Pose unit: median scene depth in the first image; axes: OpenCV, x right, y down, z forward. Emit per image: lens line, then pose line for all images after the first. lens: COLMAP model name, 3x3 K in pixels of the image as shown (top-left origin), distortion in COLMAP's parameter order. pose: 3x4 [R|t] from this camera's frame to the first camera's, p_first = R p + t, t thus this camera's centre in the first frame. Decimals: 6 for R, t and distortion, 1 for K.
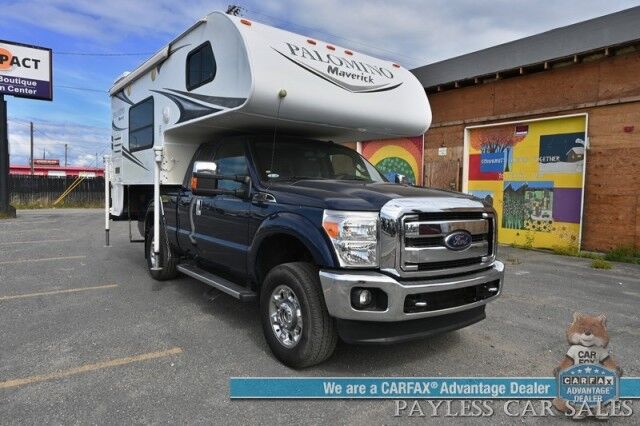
lens RADIAL K [[436.6, 0, 316.0], [0, 436.6, 210.9], [0, 0, 1]] dist [0.003044, 0.000725]
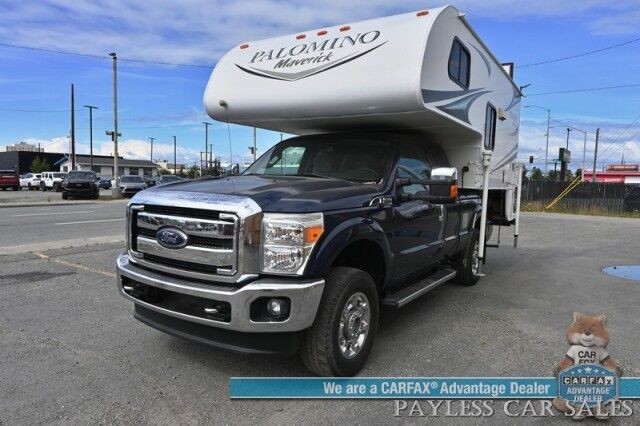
lens RADIAL K [[448.9, 0, 316.2], [0, 448.9, 209.4], [0, 0, 1]] dist [-0.028247, 0.004414]
pose [[0.322163, 0.048603, -0.945436, 0.215010], [-0.068358, 0.997269, 0.027974, -0.006478], [0.944213, 0.055616, 0.324605, 0.161018]]
